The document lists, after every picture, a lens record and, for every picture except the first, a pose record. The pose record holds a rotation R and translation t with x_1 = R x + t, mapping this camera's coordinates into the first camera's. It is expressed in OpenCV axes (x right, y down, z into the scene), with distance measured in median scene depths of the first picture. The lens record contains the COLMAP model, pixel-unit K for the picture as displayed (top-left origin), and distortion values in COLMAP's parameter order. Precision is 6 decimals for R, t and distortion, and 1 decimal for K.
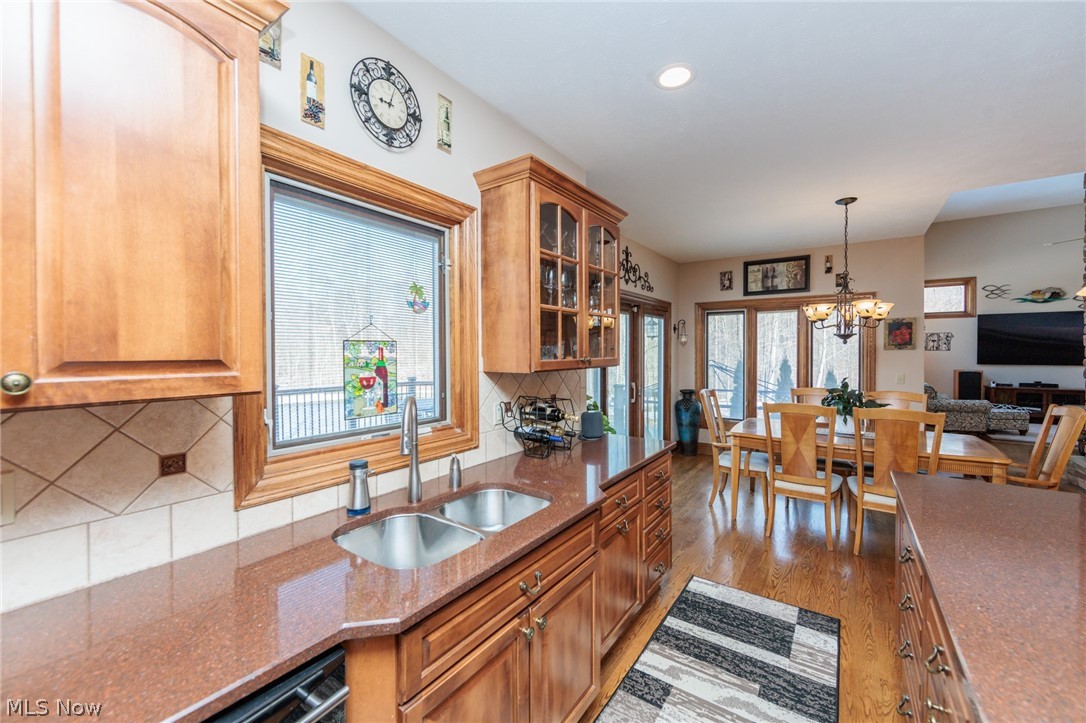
lens RADIAL K [[426.3, 0, 537.6], [0, 426.3, 357.8], [0, 0, 1]] dist [-0.003520, -0.001395]
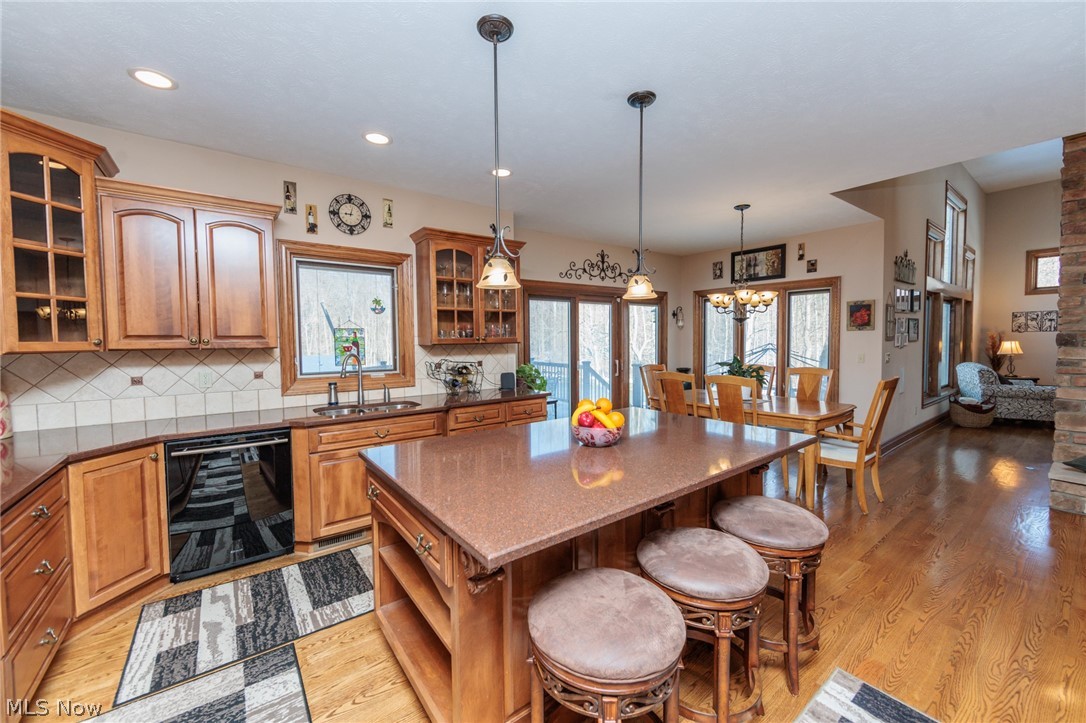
lens RADIAL K [[426.3, 0, 537.9], [0, 426.3, 358.9], [0, 0, 1]] dist [-0.003520, -0.001395]
pose [[0.952059, 0.008160, -0.305804, 0.928149], [0.002159, 0.999440, 0.033389, 0.032867], [0.305905, -0.032449, 0.951509, -0.575108]]
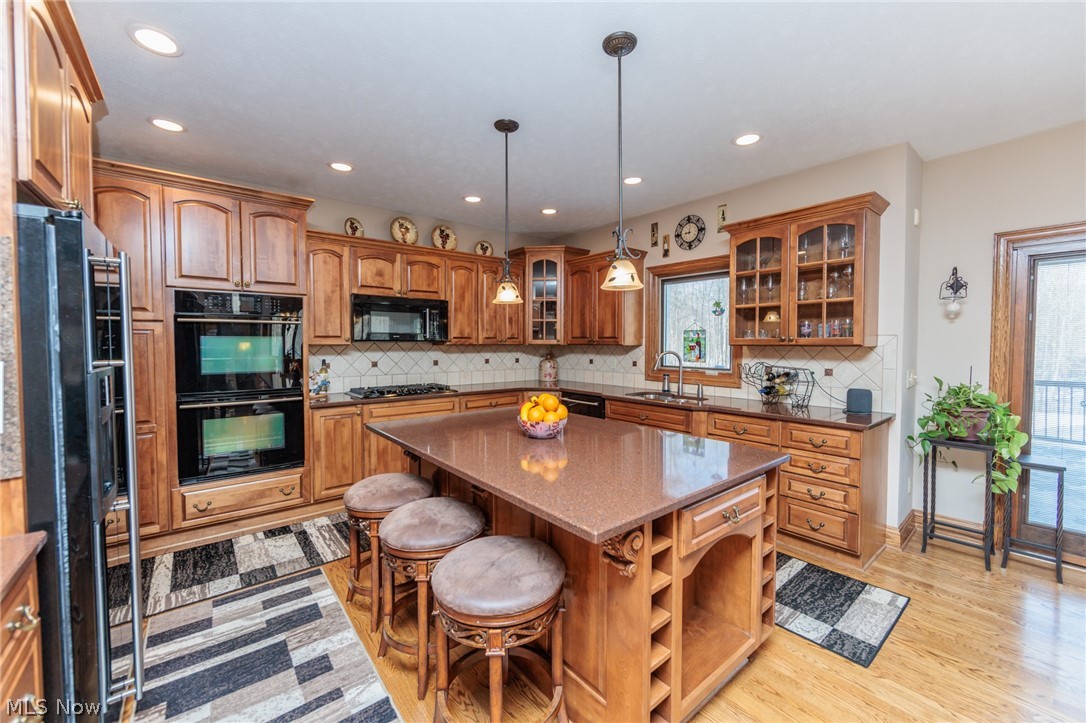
lens RADIAL K [[426.3, 0, 538.7], [0, 426.3, 356.8], [0, 0, 1]] dist [-0.003520, -0.001395]
pose [[-0.275468, 0.033229, -0.960736, 1.789650], [-0.014994, 0.999132, 0.038857, 0.024117], [0.961193, 0.025109, -0.274731, 0.685770]]
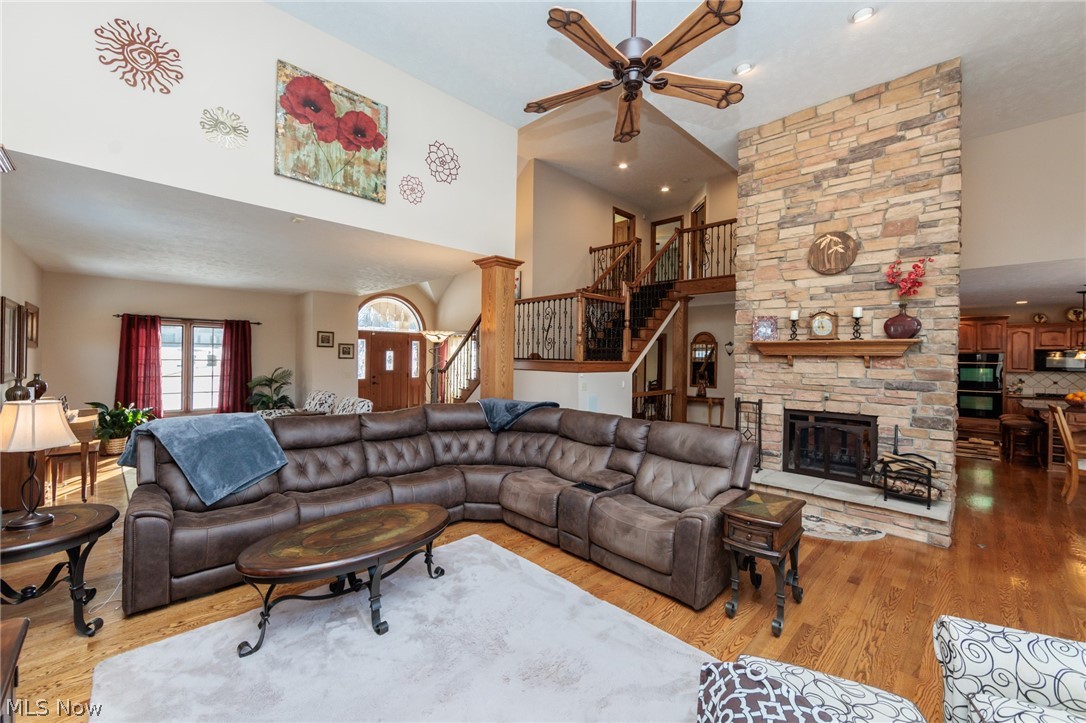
lens RADIAL K [[426.3, 0, 549.3], [0, 426.3, 356.8], [0, 0, 1]] dist [-0.003520, -0.001395]
pose [[-0.984557, -0.011701, 0.174673, 4.090202], [-0.009086, 0.999834, 0.015765, -0.116174], [-0.174829, 0.013934, -0.984500, 4.174106]]
